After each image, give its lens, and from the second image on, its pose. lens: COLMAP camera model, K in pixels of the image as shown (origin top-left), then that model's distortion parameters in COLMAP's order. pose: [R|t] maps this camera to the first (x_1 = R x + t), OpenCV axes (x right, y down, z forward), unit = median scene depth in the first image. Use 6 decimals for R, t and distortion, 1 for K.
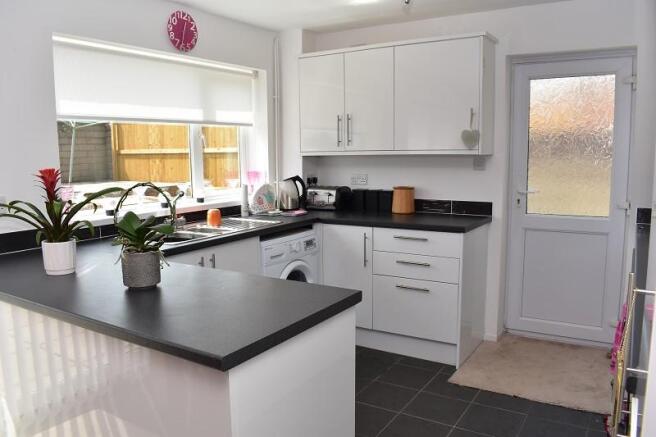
lens RADIAL K [[526.4, 0, 328.0], [0, 526.4, 218.5], [0, 0, 1]] dist [-0.066197, 0.001932]
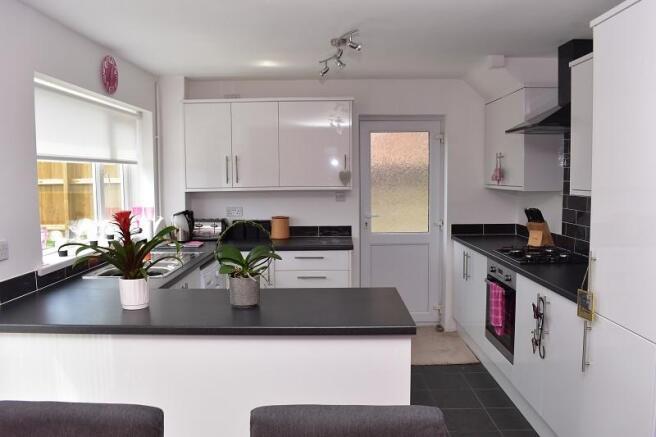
lens RADIAL K [[526.4, 0, 328.0], [0, 526.4, 218.5], [0, 0, 1]] dist [-0.066197, 0.001932]
pose [[0.856758, -0.039674, 0.514190, -0.389051], [0.065787, 0.997299, -0.032667, -0.009690], [-0.511505, 0.061814, 0.857054, -0.085210]]
